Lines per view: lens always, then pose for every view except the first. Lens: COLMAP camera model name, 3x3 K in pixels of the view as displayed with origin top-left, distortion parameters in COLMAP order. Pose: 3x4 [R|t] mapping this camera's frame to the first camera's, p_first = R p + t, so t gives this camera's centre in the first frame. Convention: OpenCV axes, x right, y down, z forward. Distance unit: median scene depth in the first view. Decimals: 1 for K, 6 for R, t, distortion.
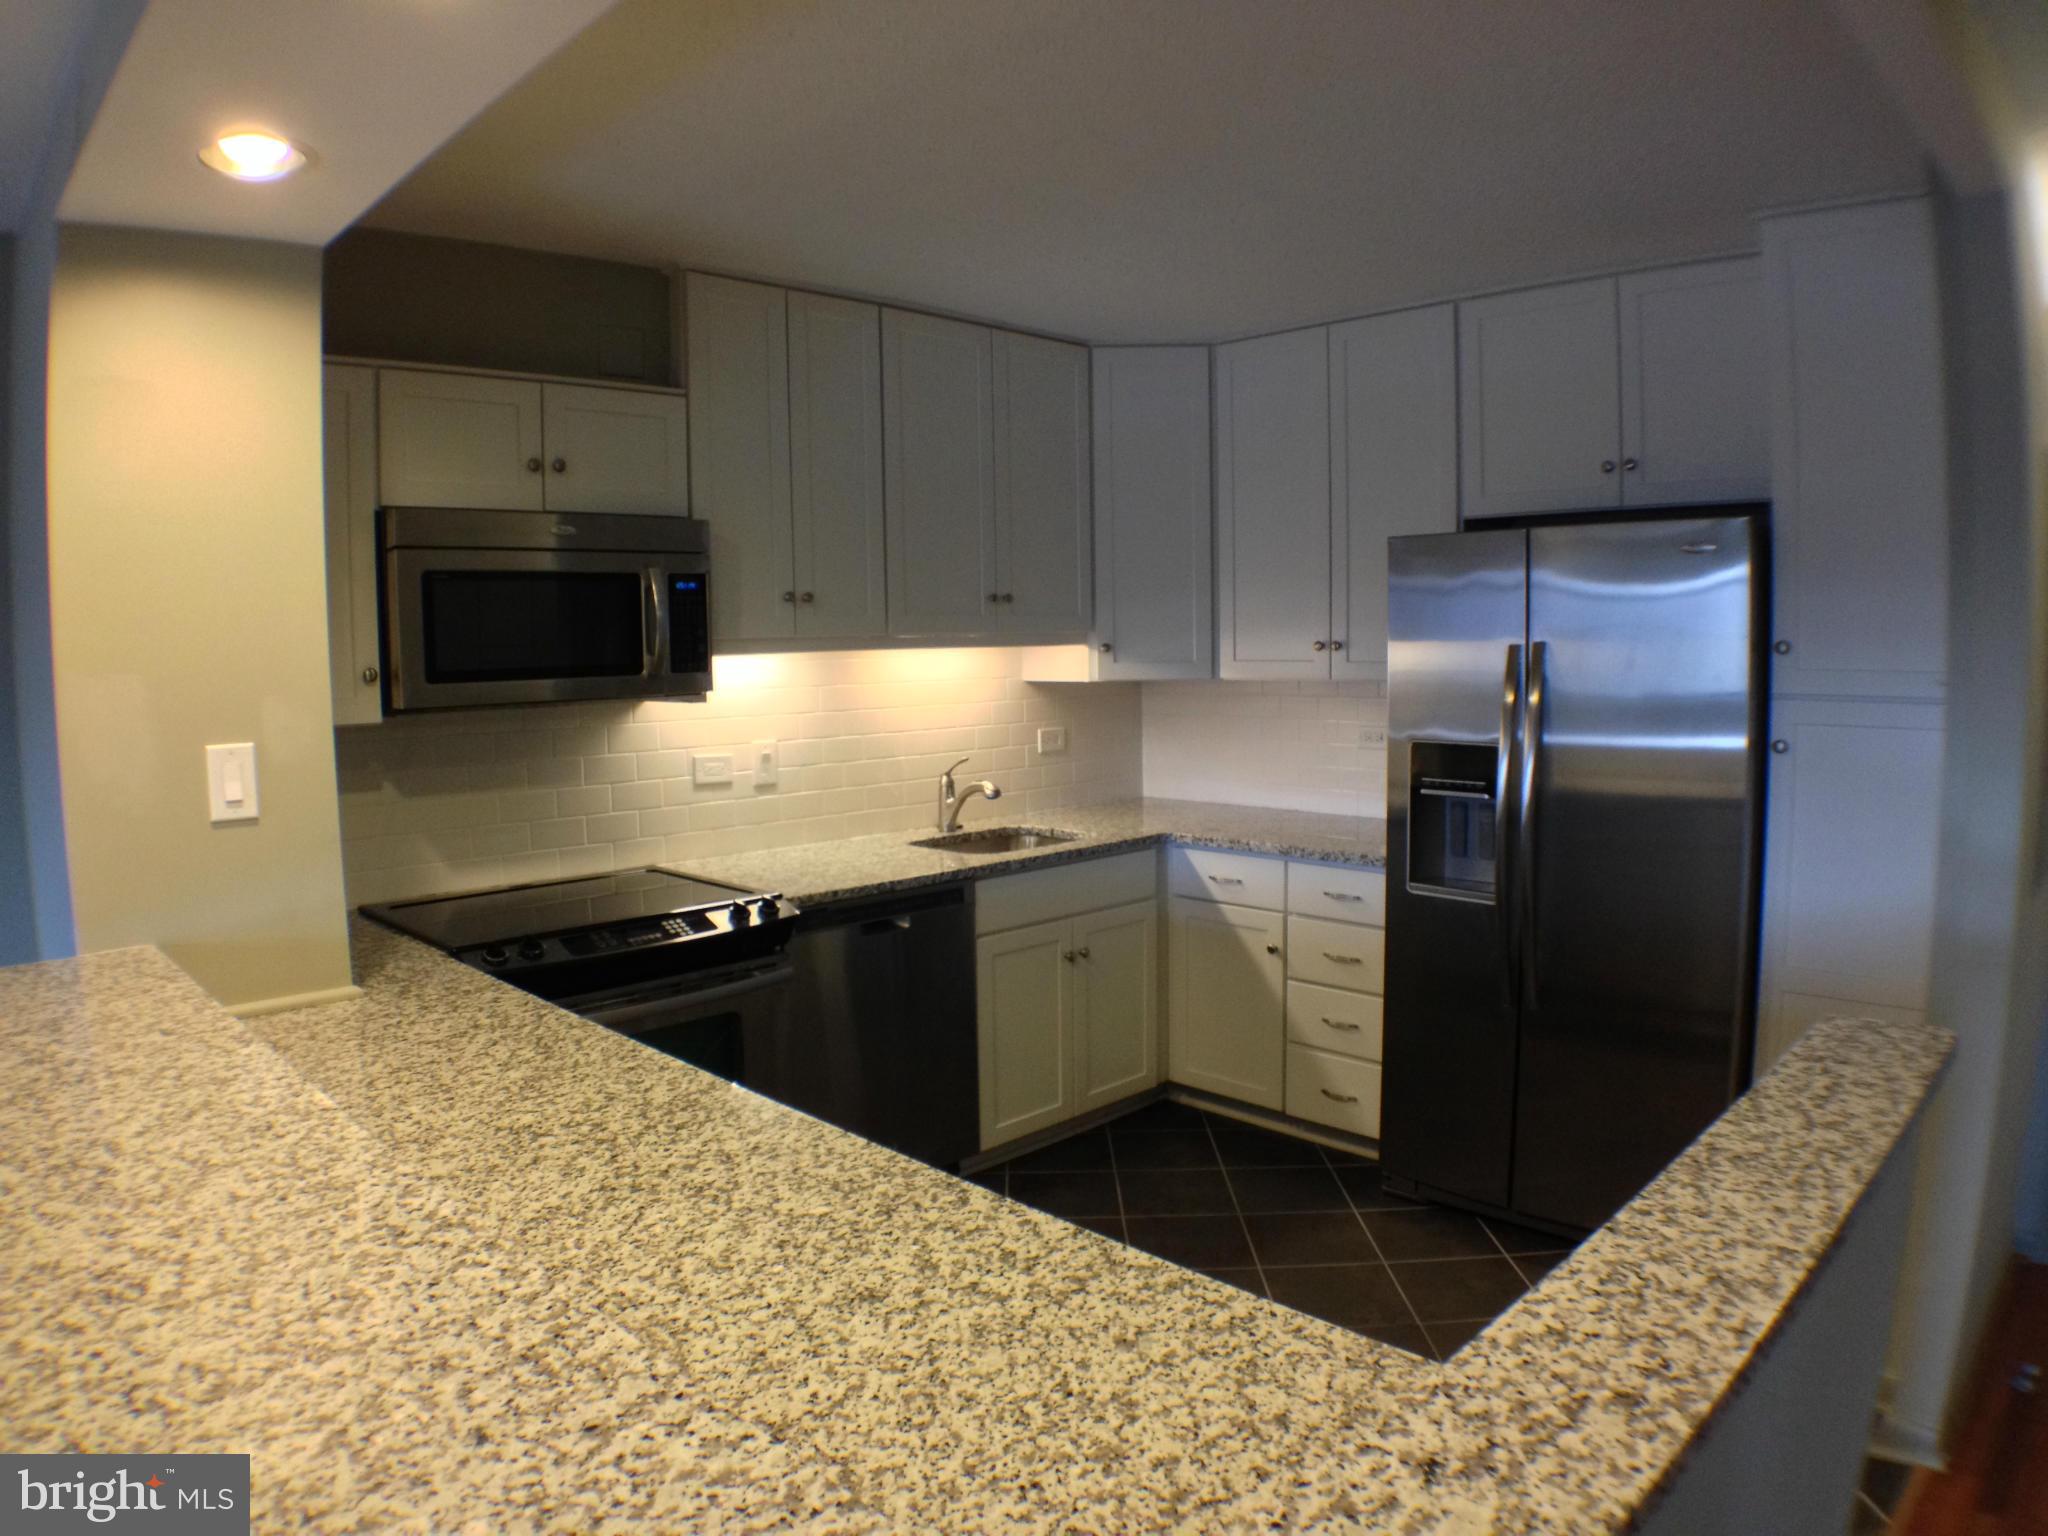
lens RADIAL K [[1335.4, 0, 1024.0], [0, 1335.4, 768.0], [0, 0, 1]] dist [-0.133505, -0.033192]
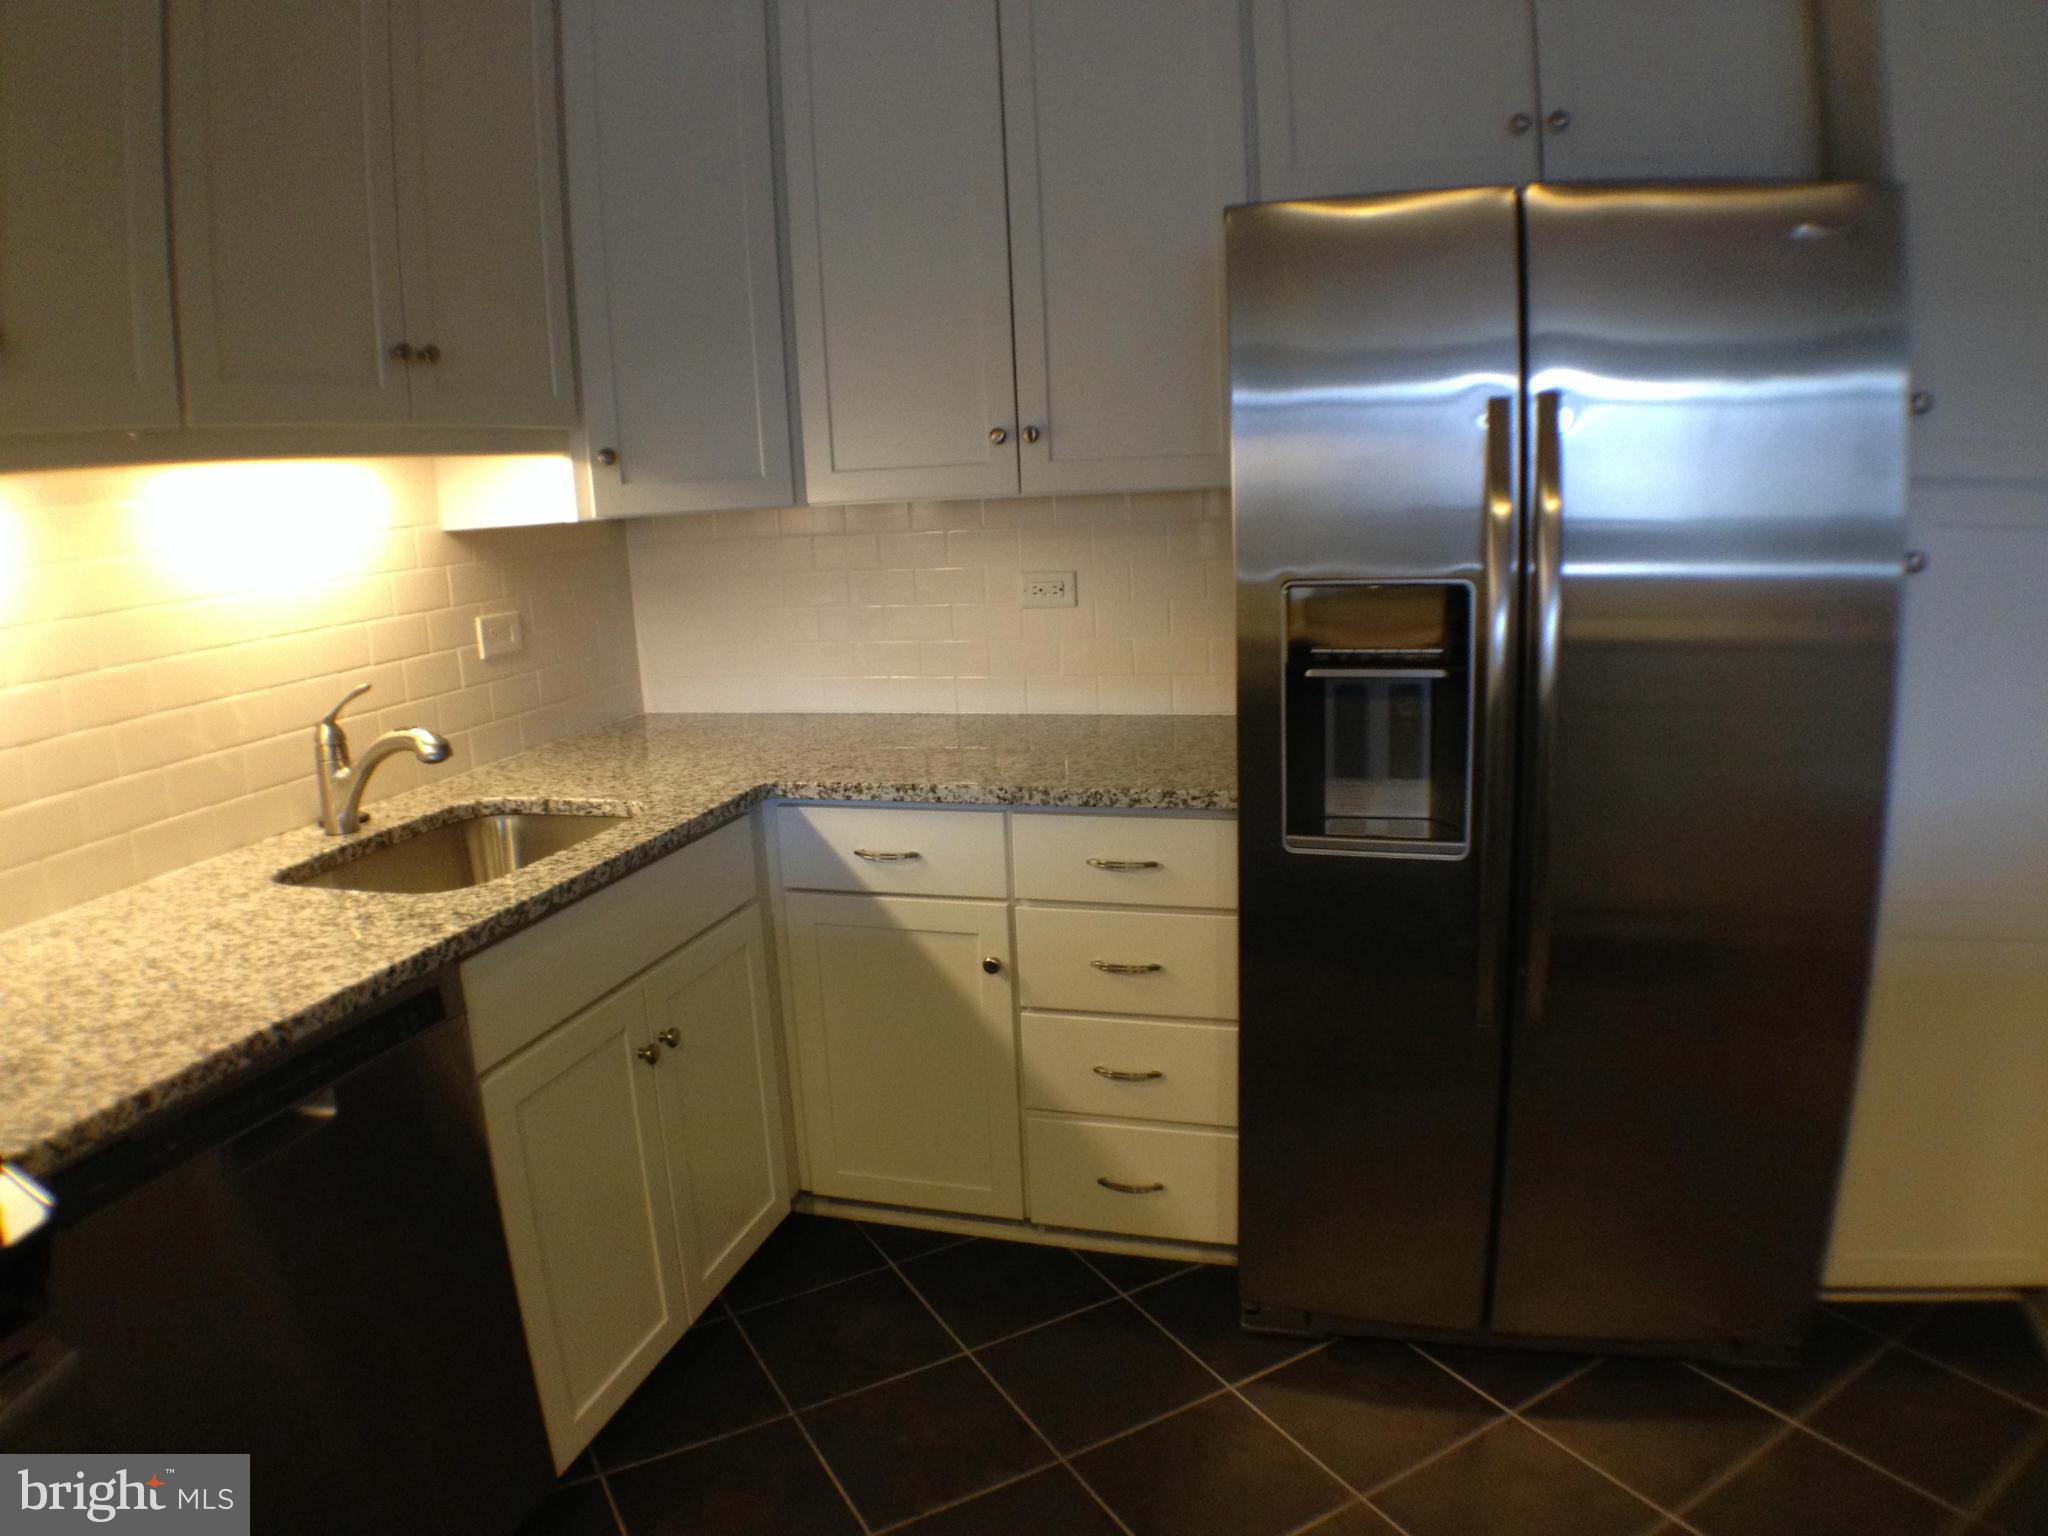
lens RADIAL K [[1335.4, 0, 1024.0], [0, 1335.4, 768.0], [0, 0, 1]] dist [-0.133505, -0.033192]
pose [[0.873753, -0.123723, 0.470370, -0.064398], [0.077298, 0.990137, 0.116850, -0.015532], [-0.480187, -0.065740, 0.874699, 0.507484]]
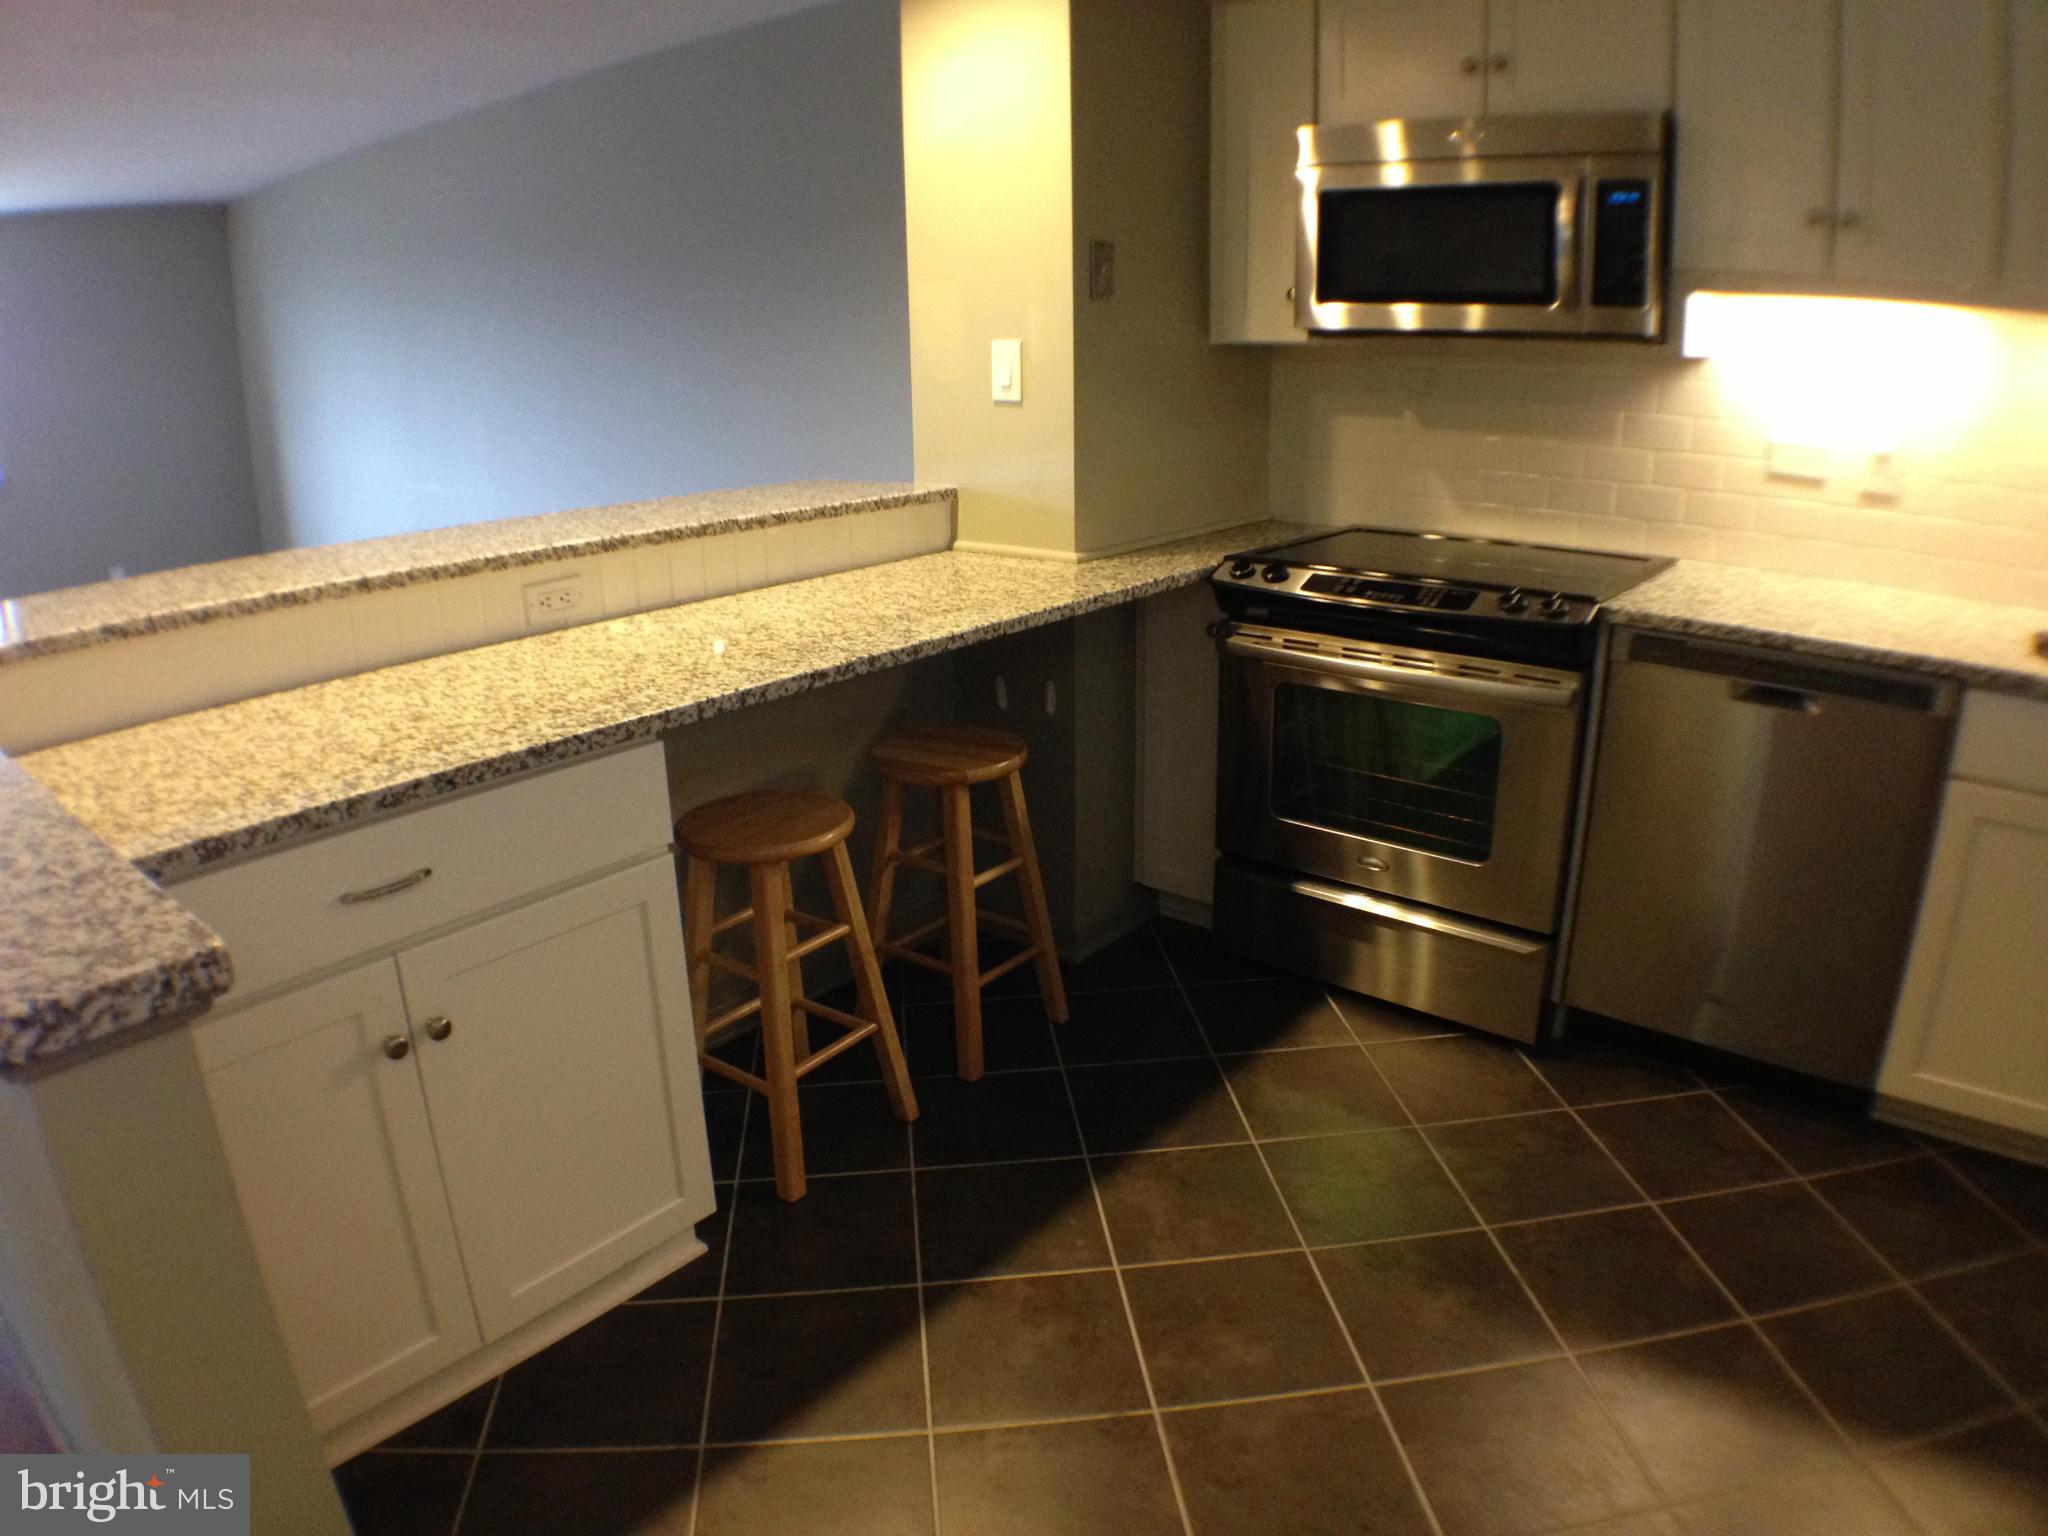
lens RADIAL K [[1335.4, 0, 1024.0], [0, 1335.4, 768.0], [0, 0, 1]] dist [-0.133505, -0.033192]
pose [[0.107114, 0.325830, -0.939341, 0.430647], [-0.084132, 0.944358, 0.317976, -0.019969], [0.990681, 0.044969, 0.128567, 0.478510]]
